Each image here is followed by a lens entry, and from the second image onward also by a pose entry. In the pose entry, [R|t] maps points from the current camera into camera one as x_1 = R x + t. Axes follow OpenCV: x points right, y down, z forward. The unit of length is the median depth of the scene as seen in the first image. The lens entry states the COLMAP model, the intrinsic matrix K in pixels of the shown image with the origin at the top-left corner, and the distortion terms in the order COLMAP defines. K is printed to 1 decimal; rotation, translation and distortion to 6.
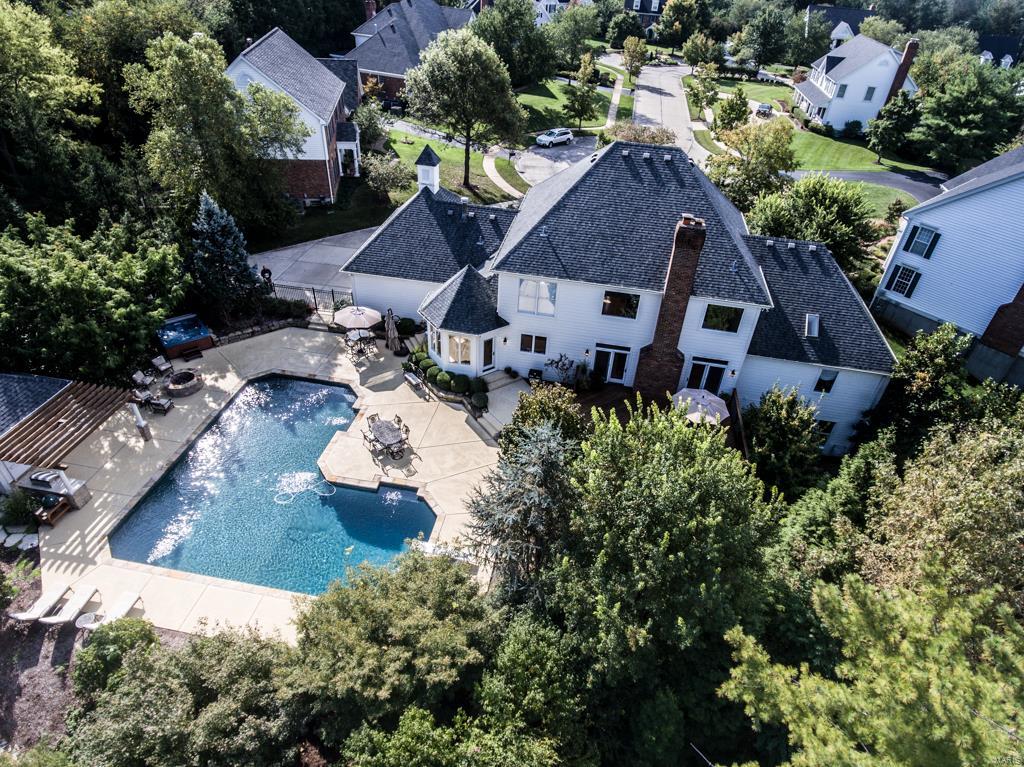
lens RADIAL K [[601.7, 0, 516.8], [0, 601.7, 382.6], [0, 0, 1]] dist [-0.007486, 0.003345]
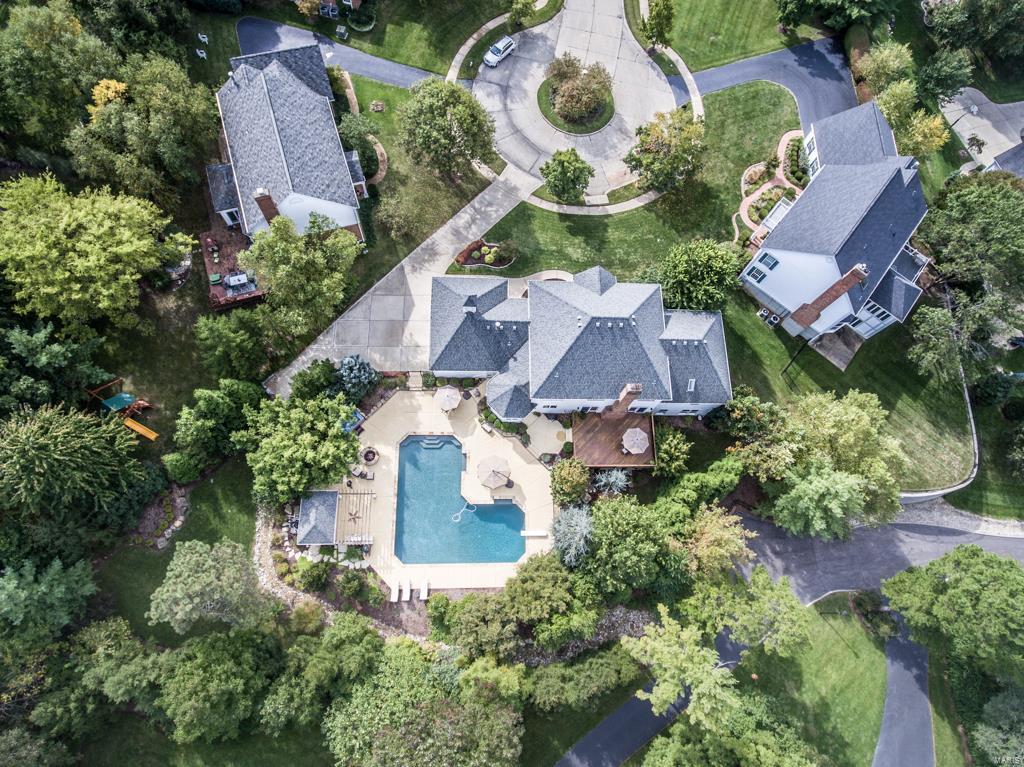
lens RADIAL K [[601.7, 0, 508.1], [0, 601.7, 383.8], [0, 0, 1]] dist [-0.007486, 0.003345]
pose [[0.982698, -0.169512, 0.074640, -0.241463], [0.095986, 0.810735, 0.577491, -1.288829], [-0.158405, -0.560335, 0.812978, -0.496978]]
